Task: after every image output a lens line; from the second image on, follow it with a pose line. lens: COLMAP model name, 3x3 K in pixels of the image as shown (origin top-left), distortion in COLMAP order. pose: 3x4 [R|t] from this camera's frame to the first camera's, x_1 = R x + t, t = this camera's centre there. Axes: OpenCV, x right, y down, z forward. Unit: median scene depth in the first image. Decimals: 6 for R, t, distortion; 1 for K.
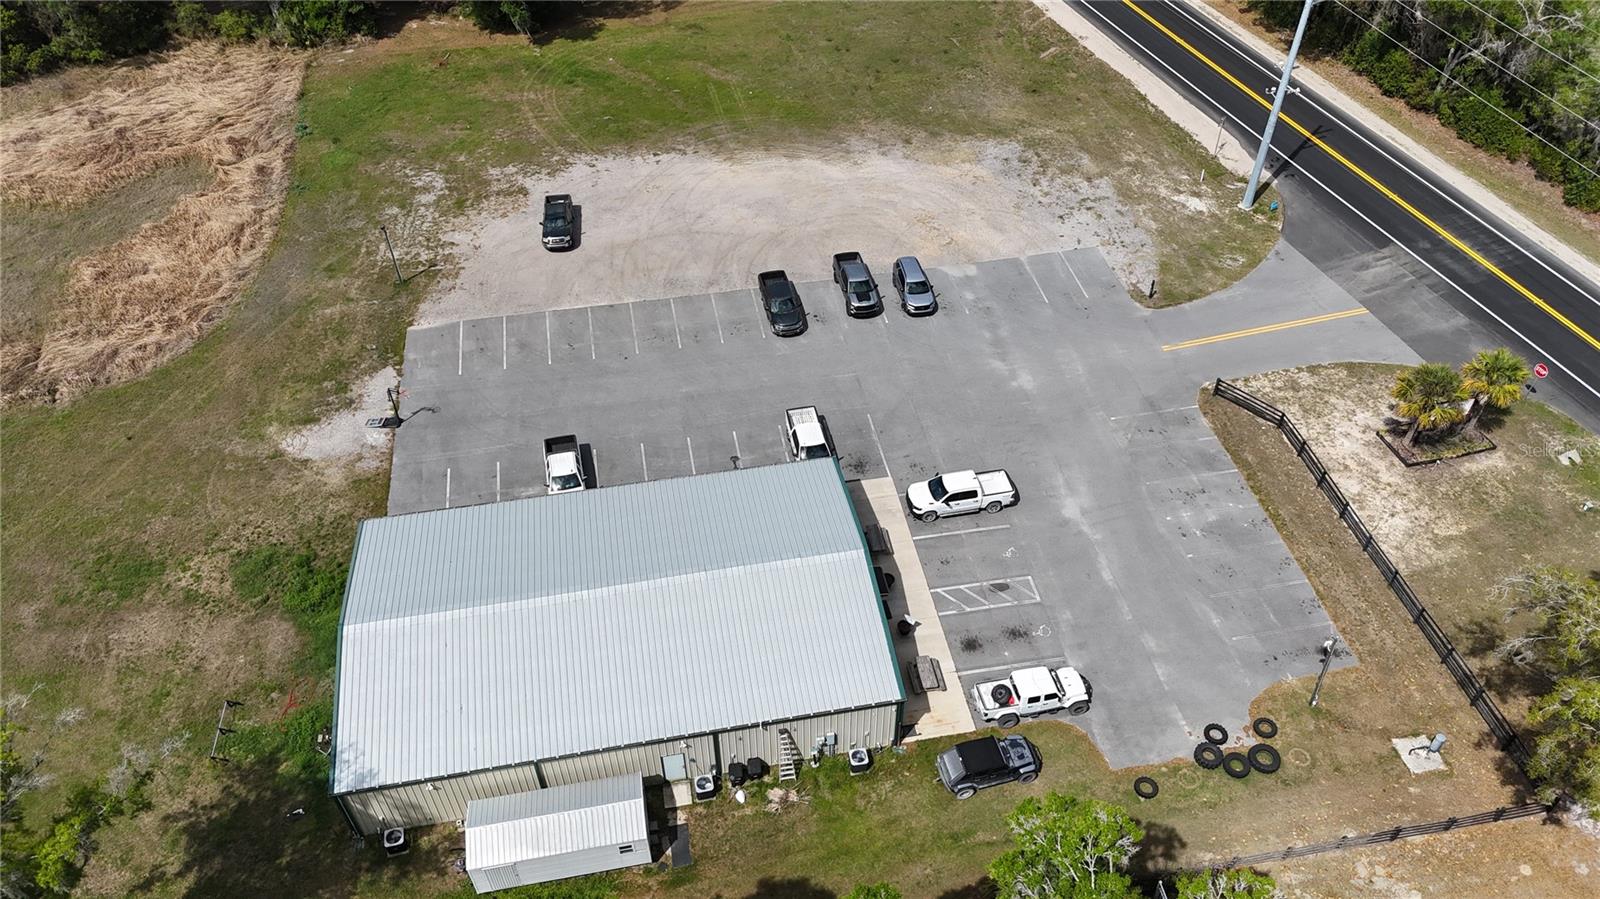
lens RADIAL K [[1179.4, 0, 804.7], [0, 1179.4, 452.8], [0, 0, 1]] dist [0.077338, -0.075355]
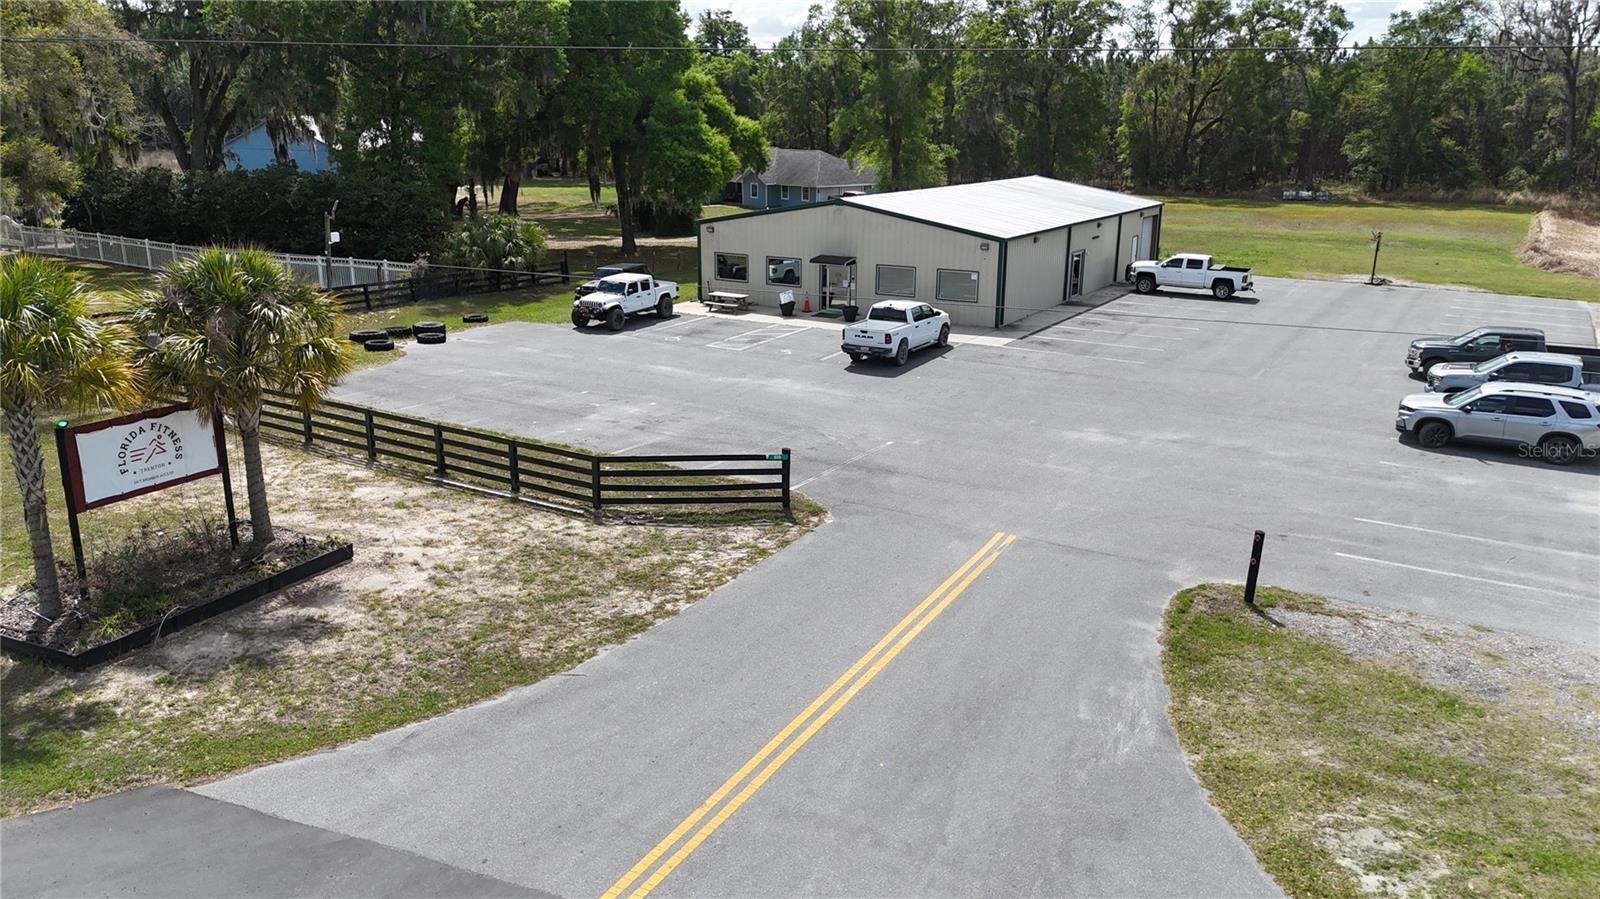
lens RADIAL K [[1179.4, 0, 806.5], [0, 1179.4, 444.7], [0, 0, 1]] dist [0.077338, -0.075355]
pose [[-0.658785, 0.200534, -0.725112, 0.588819], [-0.532066, 0.557224, 0.637501, -0.290967], [0.531891, 0.805784, -0.260393, 1.056646]]
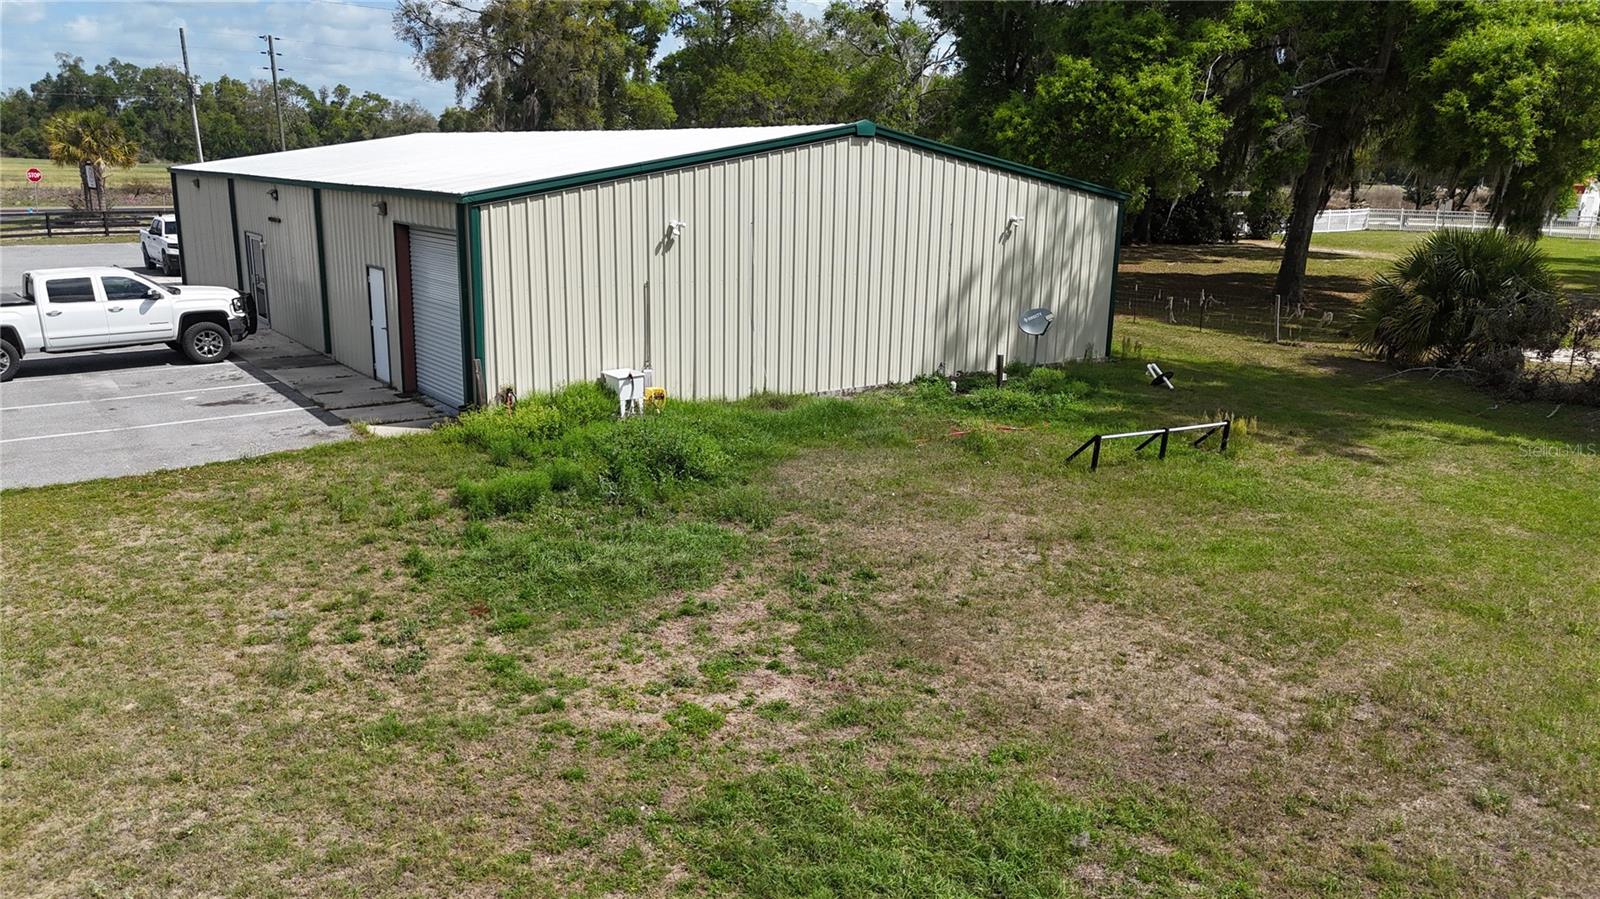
lens RADIAL K [[1179.4, 0, 799.4], [0, 1179.4, 451.4], [0, 0, 1]] dist [0.077338, -0.075355]
pose [[-0.433712, -0.214598, 0.875124, -0.556193], [0.621982, 0.631416, 0.463090, 0.009314], [-0.651945, 0.745159, -0.140377, 0.840847]]
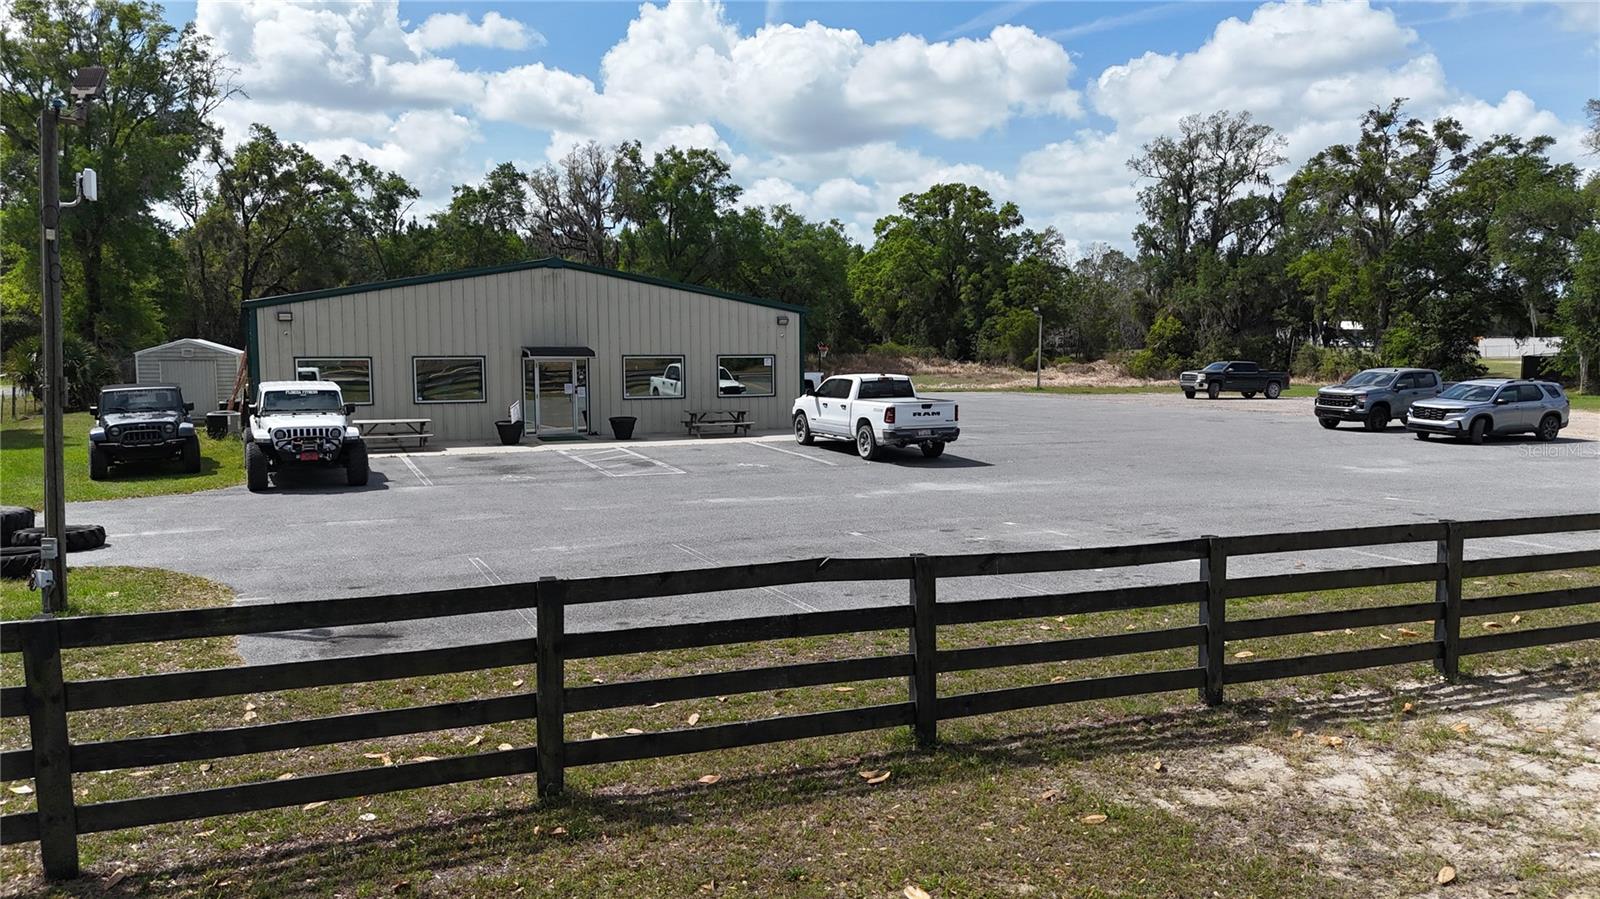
lens RADIAL K [[1179.4, 0, 800.7], [0, 1179.4, 458.5], [0, 0, 1]] dist [0.077338, -0.075355]
pose [[0.225361, 0.102827, -0.968834, 0.502462], [-0.684360, 0.724485, -0.082296, 0.090111], [0.693444, 0.681577, 0.233641, 0.780196]]
